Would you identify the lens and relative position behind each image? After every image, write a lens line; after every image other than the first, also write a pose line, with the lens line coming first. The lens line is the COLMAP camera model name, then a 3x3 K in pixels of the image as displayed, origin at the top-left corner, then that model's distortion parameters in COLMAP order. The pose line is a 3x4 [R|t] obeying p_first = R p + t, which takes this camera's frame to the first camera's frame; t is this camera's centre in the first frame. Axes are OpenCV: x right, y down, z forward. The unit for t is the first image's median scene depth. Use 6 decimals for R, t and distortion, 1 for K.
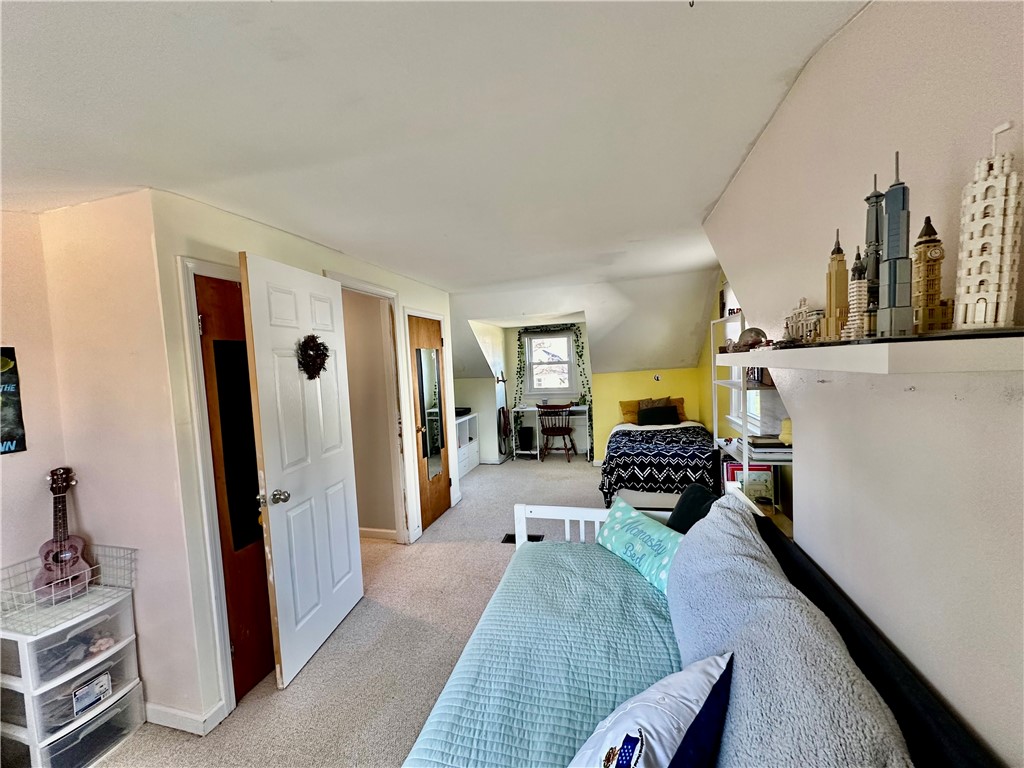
lens RADIAL K [[409.0, 0, 512.0], [0, 409.0, 384.0], [0, 0, 1]] dist [-0.001385, 0.000548]
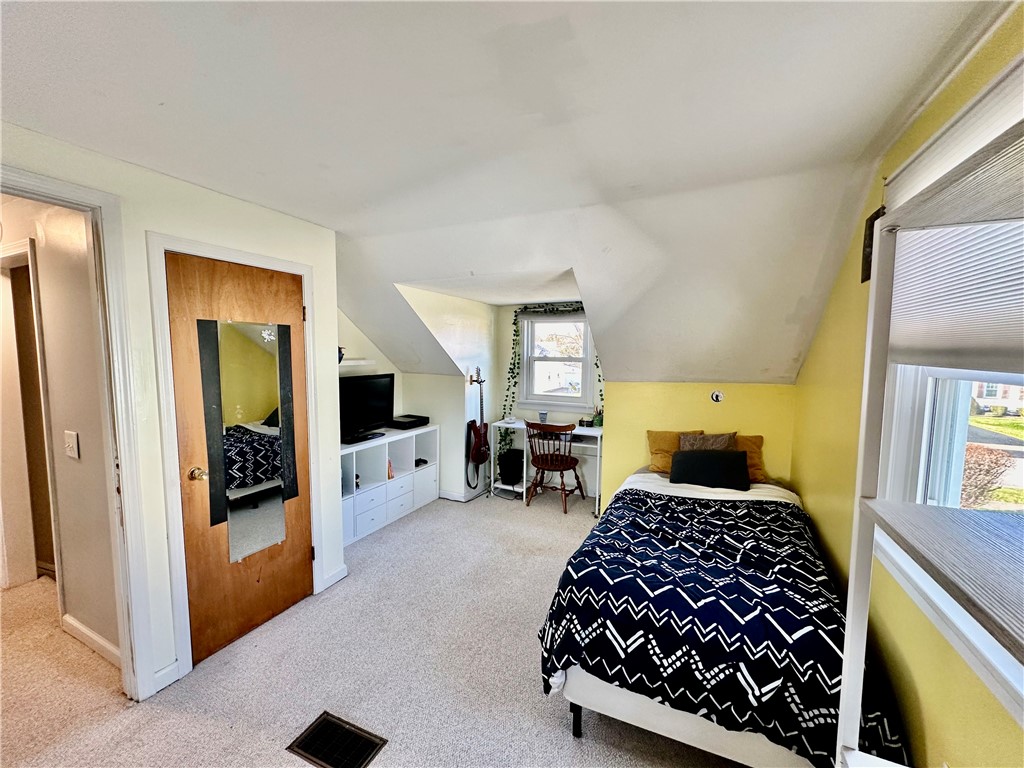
lens RADIAL K [[409.0, 0, 512.0], [0, 409.0, 384.0], [0, 0, 1]] dist [-0.001385, 0.000548]
pose [[0.981121, 0.070643, -0.180033, 0.171905], [-0.066046, 0.997322, 0.031412, -0.031503], [0.181769, -0.018929, 0.983159, 0.375636]]
